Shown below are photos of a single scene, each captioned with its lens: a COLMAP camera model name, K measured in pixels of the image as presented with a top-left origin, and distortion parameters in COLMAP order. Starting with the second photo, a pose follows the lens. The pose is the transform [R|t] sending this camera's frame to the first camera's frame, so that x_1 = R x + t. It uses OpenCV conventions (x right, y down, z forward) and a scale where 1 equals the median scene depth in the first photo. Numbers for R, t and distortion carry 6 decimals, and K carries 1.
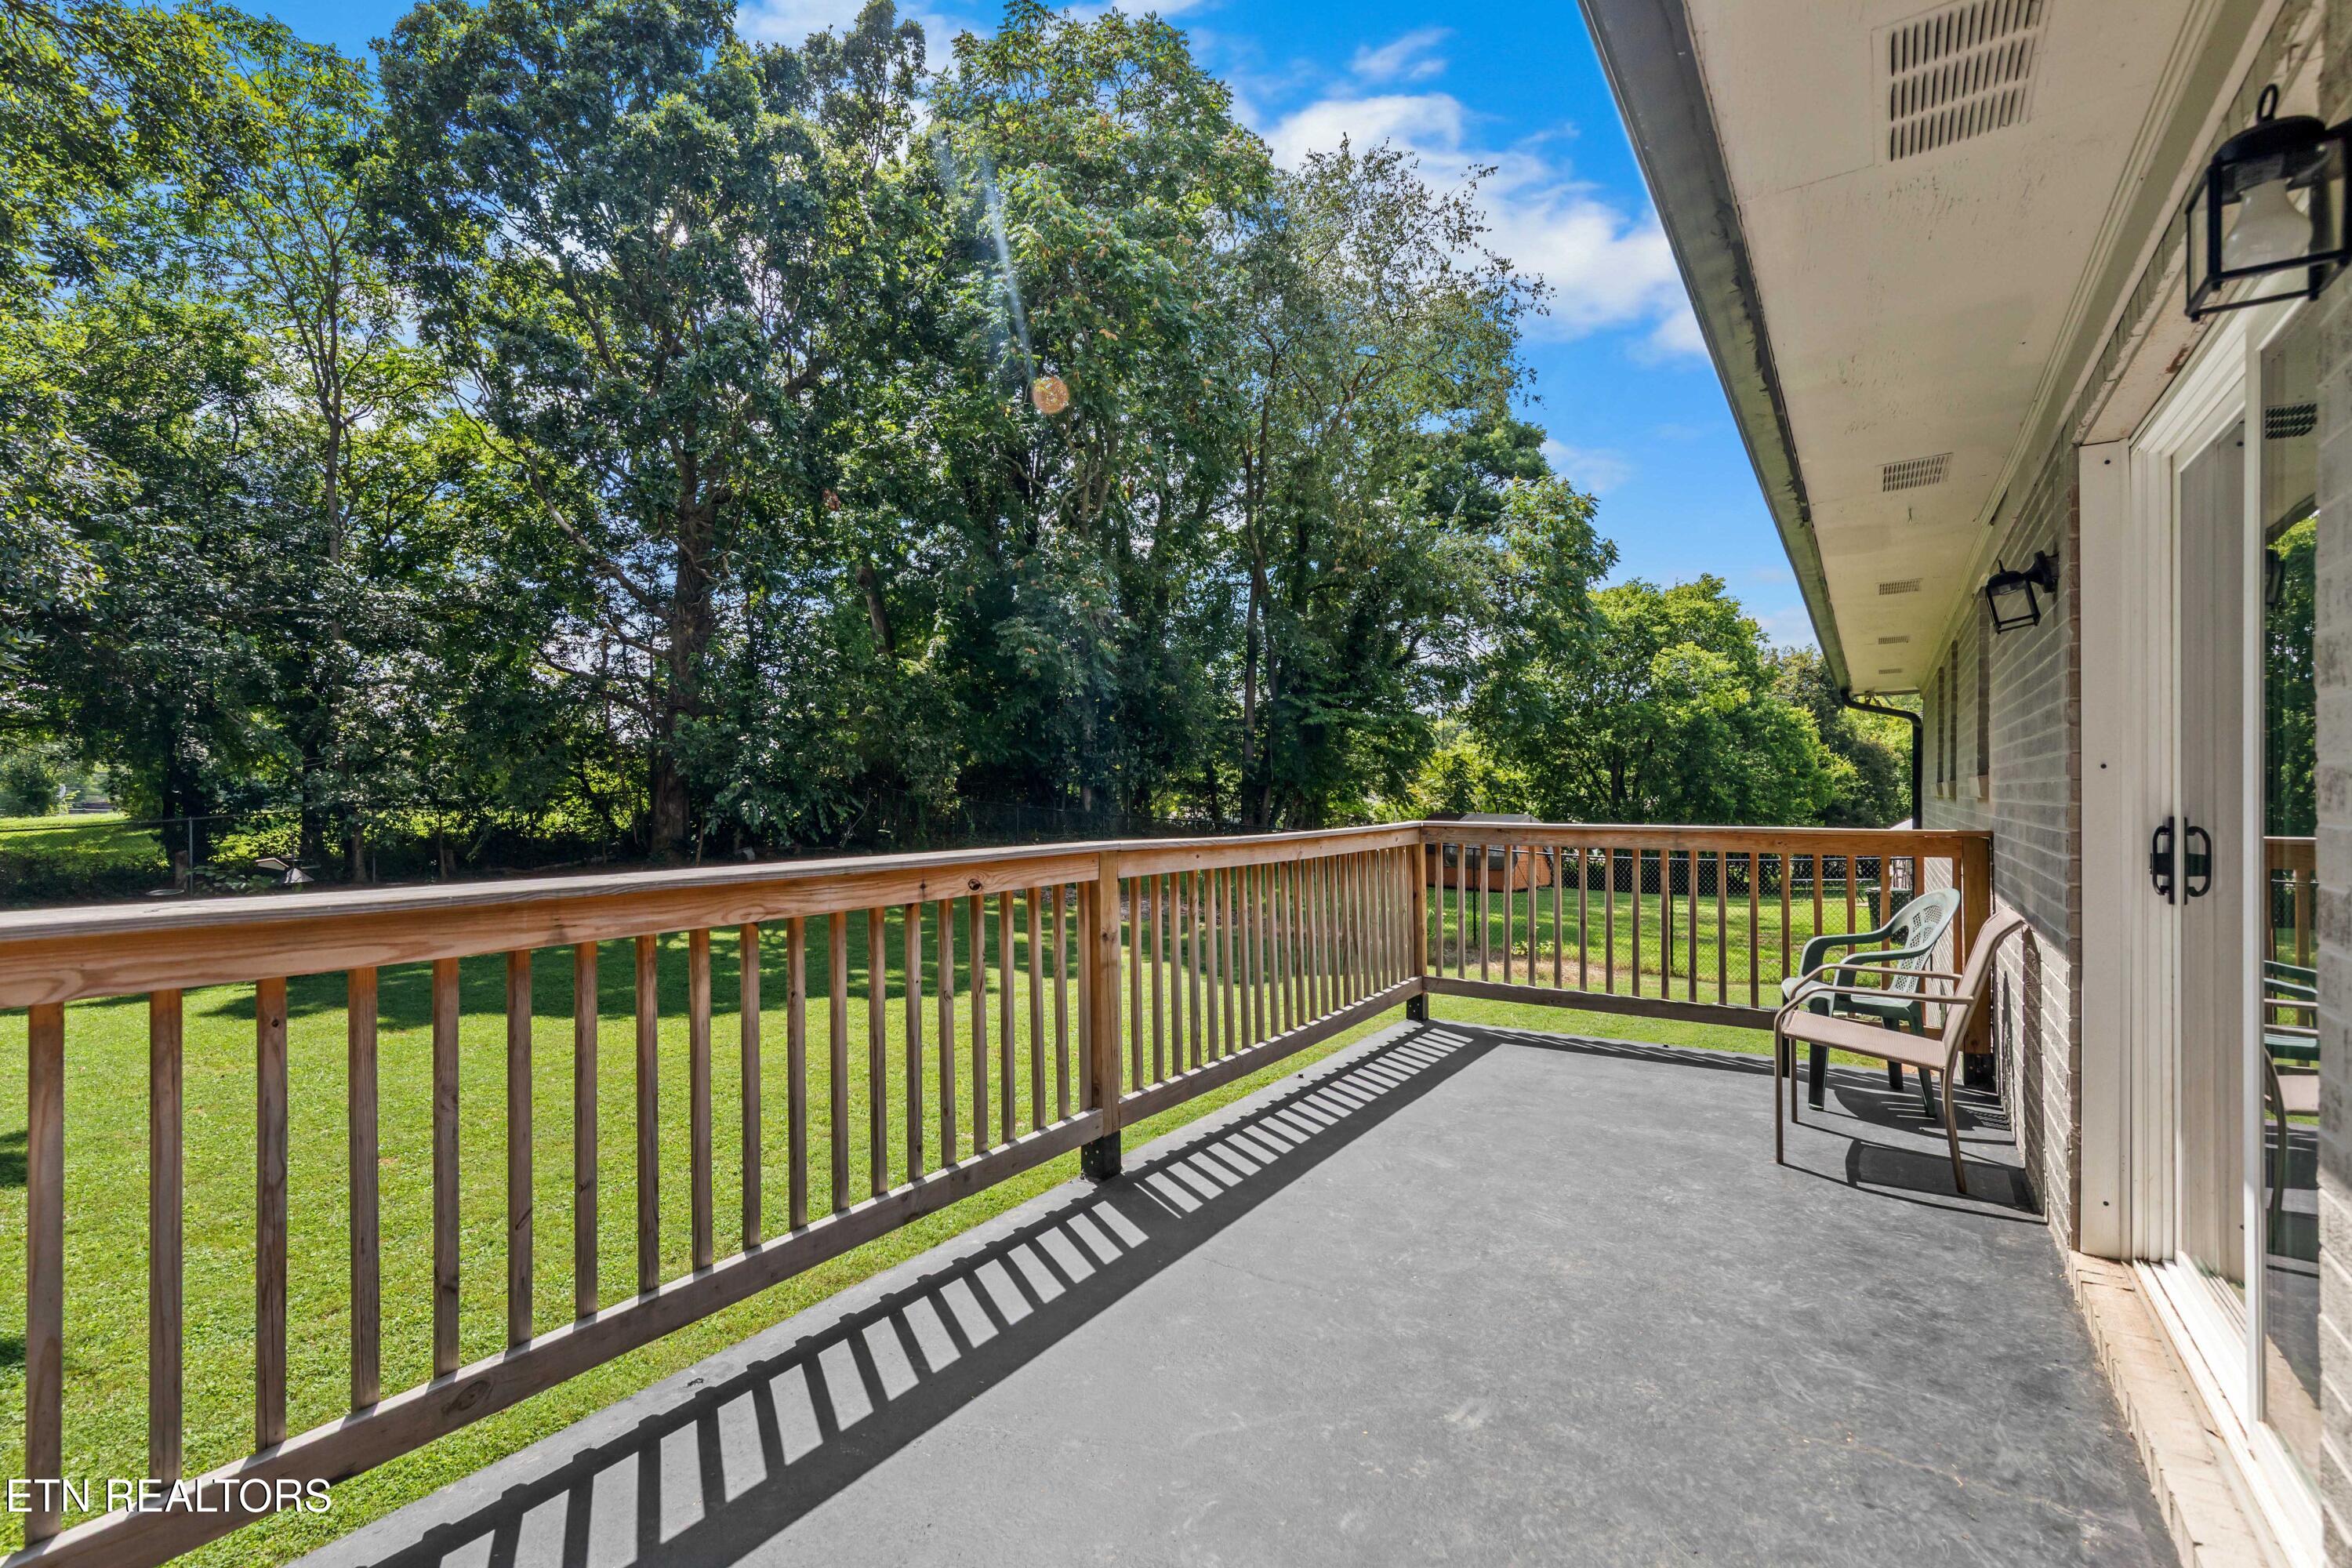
lens RADIAL K [[1050.5, 0, 1176.0], [0, 1050.5, 784.0], [0, 0, 1]] dist [-0.034720, -0.000146]
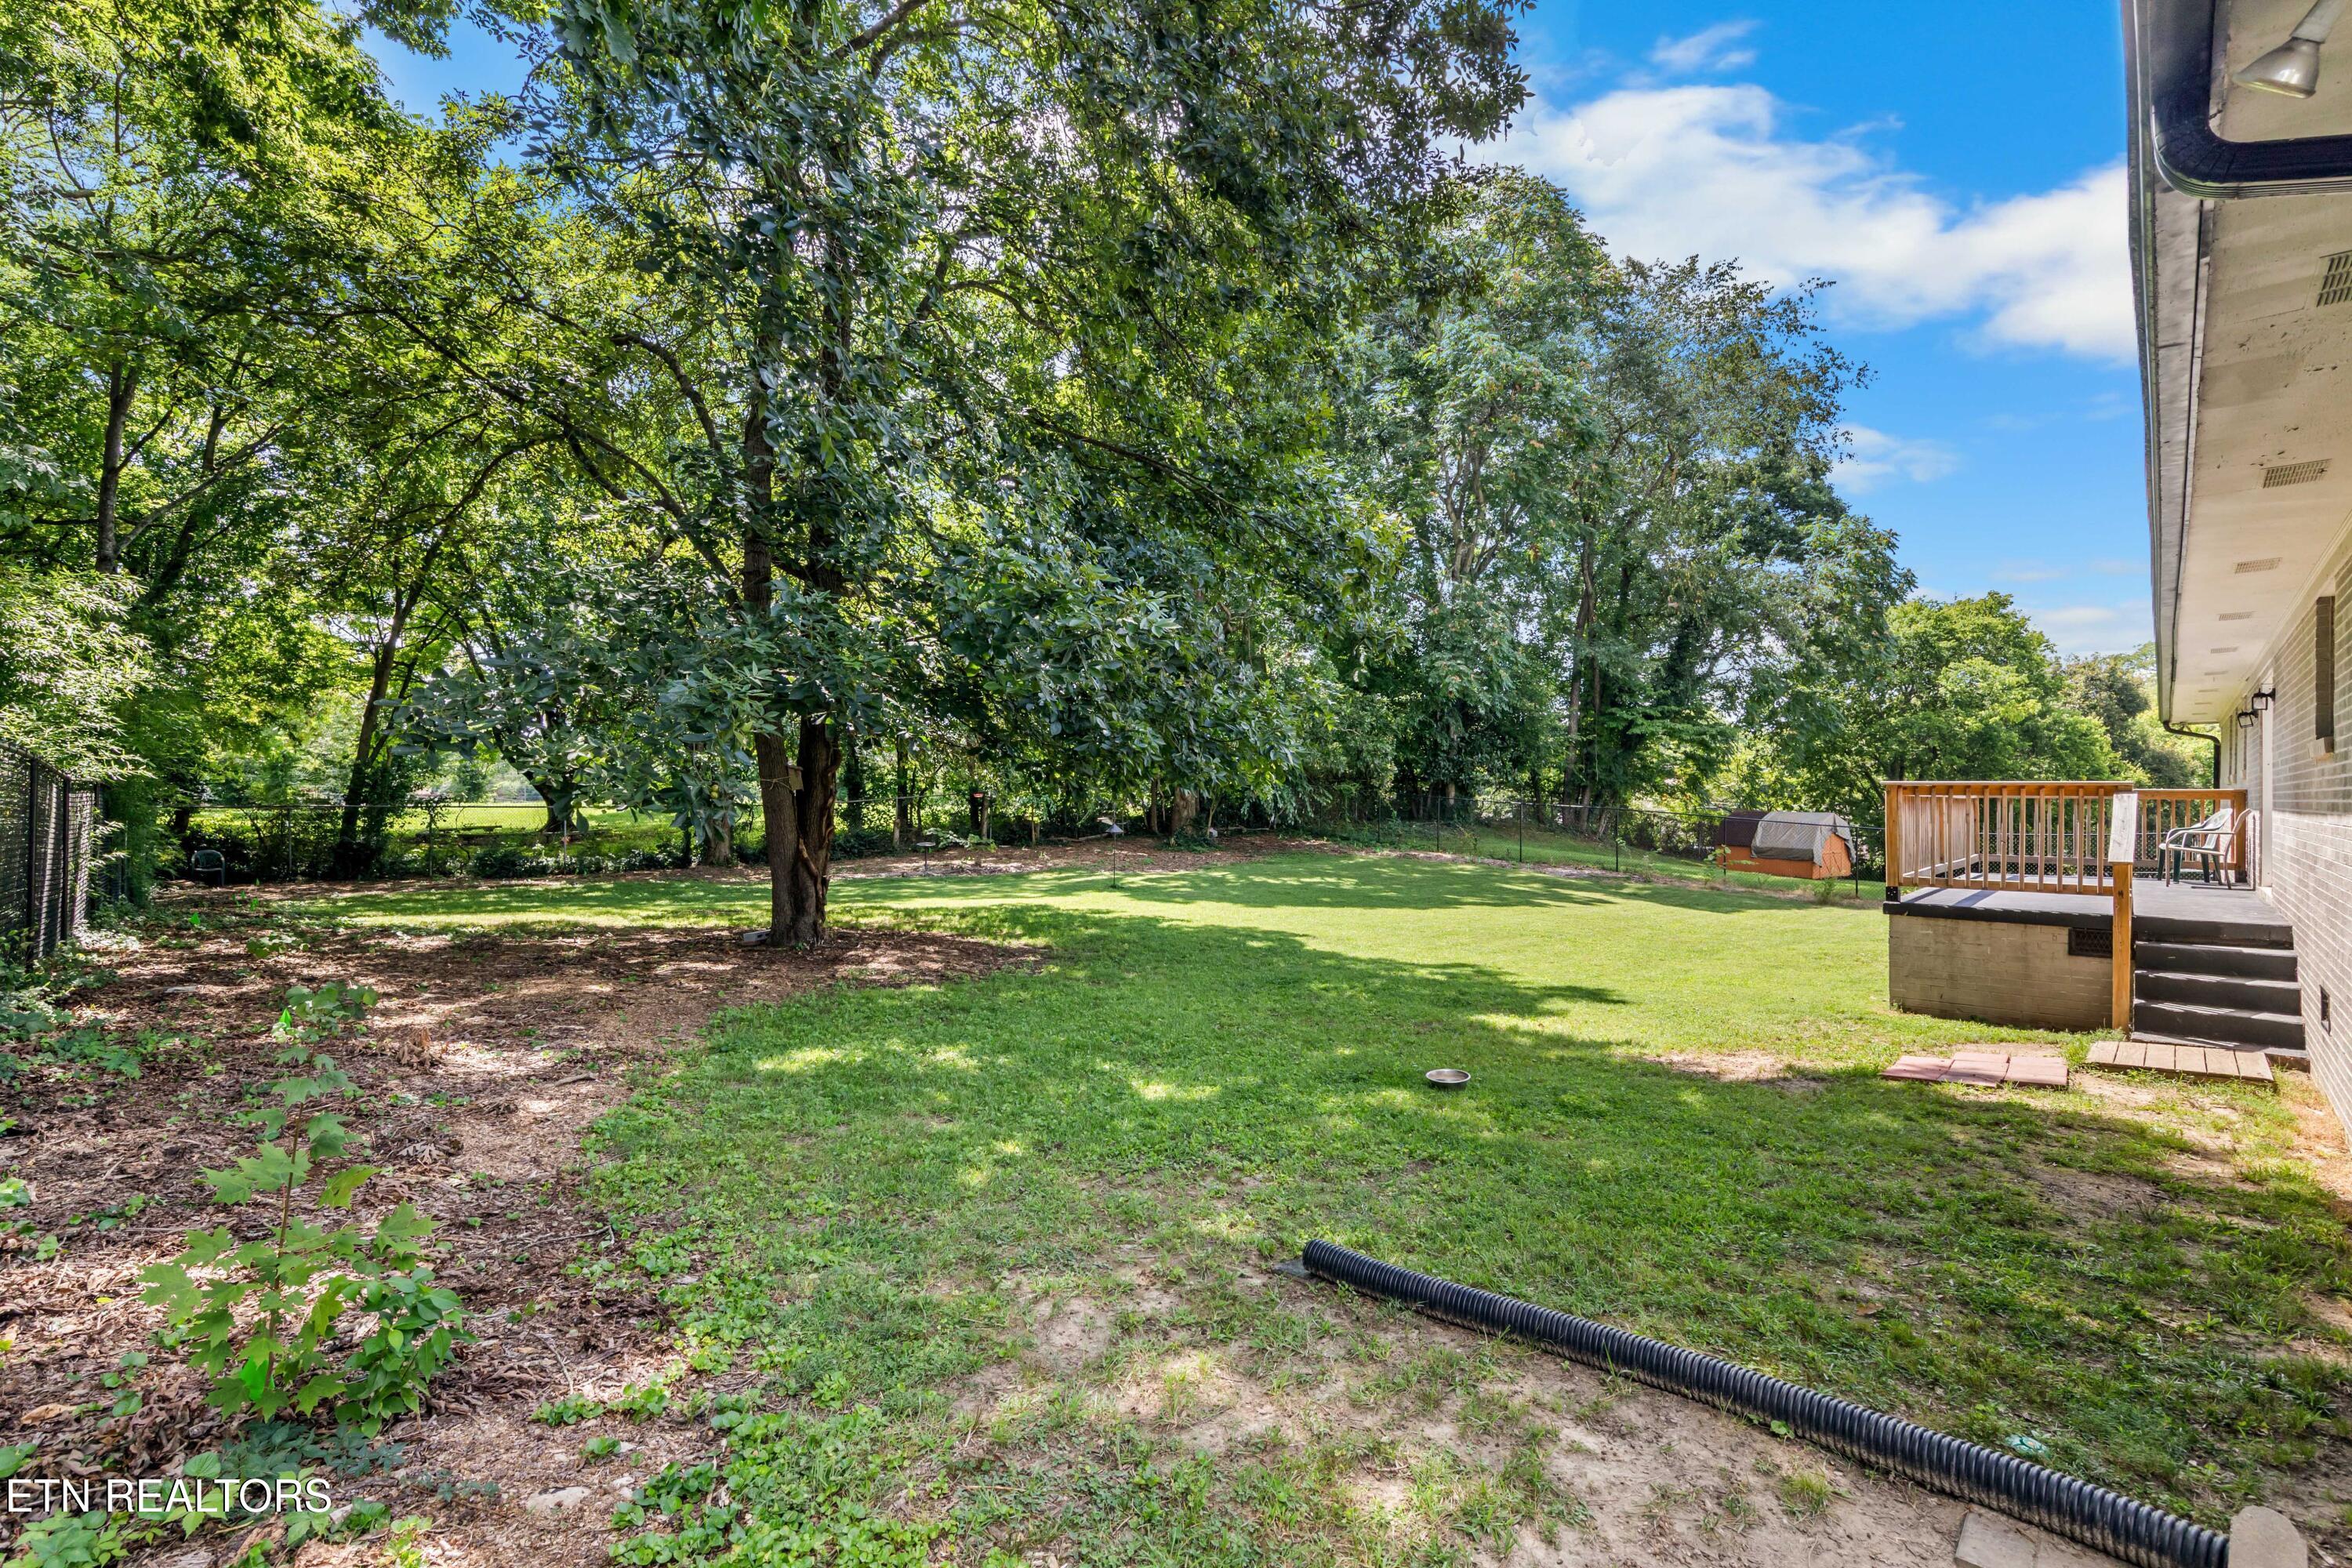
lens RADIAL K [[1050.5, 0, 1176.0], [0, 1050.5, 784.0], [0, 0, 1]] dist [-0.034720, -0.000146]
pose [[0.984702, 0.008652, -0.174031, -0.138615], [-0.009087, 0.999957, -0.001703, 0.004757], [0.174009, 0.003258, 0.984739, -0.191213]]
